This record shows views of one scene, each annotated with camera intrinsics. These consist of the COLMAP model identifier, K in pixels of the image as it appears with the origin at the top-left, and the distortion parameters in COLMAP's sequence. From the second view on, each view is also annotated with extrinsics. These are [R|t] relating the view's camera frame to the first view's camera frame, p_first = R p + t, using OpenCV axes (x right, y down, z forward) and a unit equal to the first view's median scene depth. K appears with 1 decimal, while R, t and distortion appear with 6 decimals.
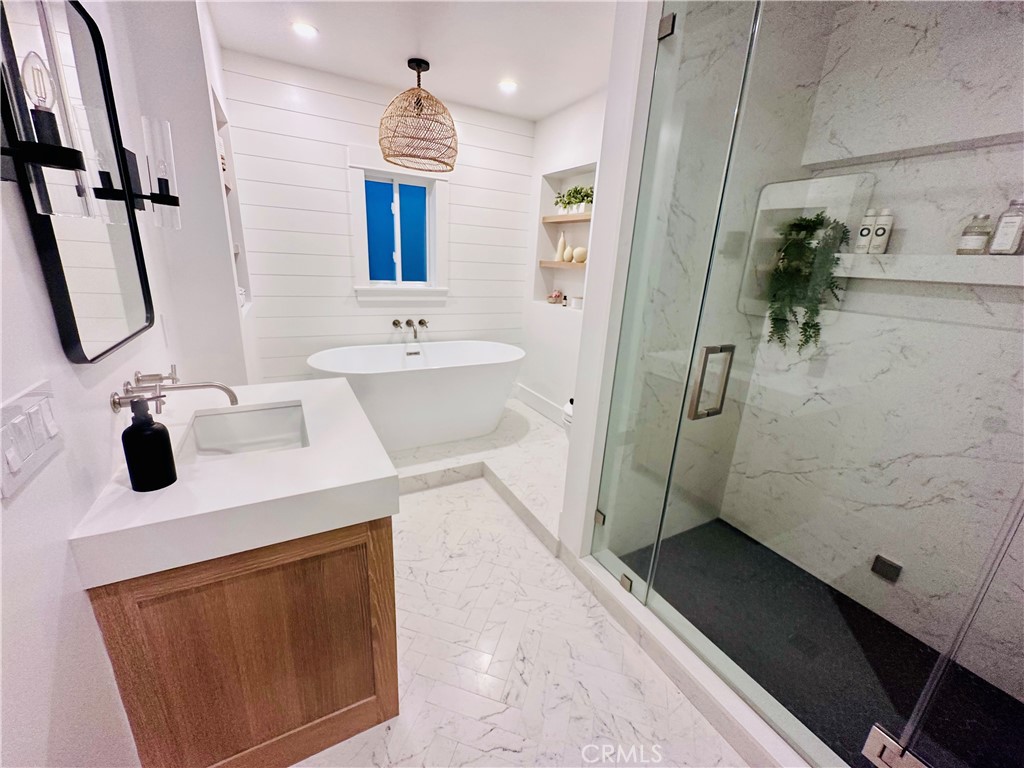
lens RADIAL K [[413.8, 0, 512.2], [0, 413.8, 387.0], [0, 0, 1]] dist [-0.001459, 0.000025]
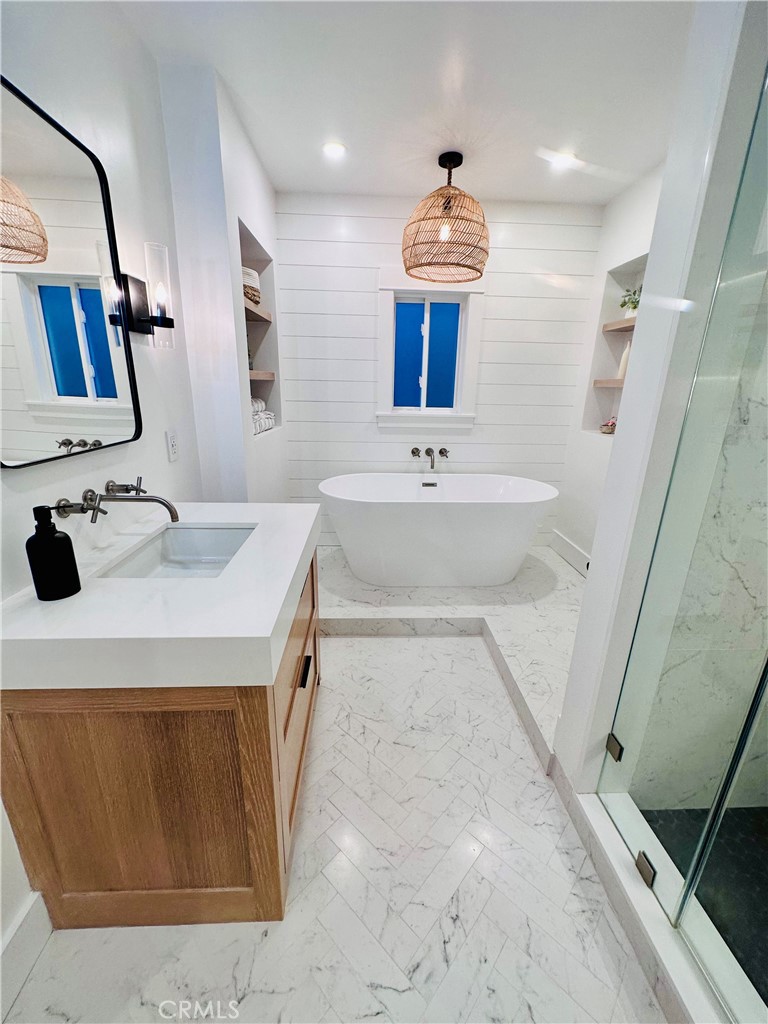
lens RADIAL K [[407.5, 0, 386.1], [0, 407.5, 512.0], [0, 0, 1]] dist [0.001591, 0.000749]
pose [[0.897659, 0.098188, -0.429614, 0.112665], [-0.105924, 0.994357, 0.005937, -0.022842], [0.427772, 0.040177, 0.902993, 0.207522]]
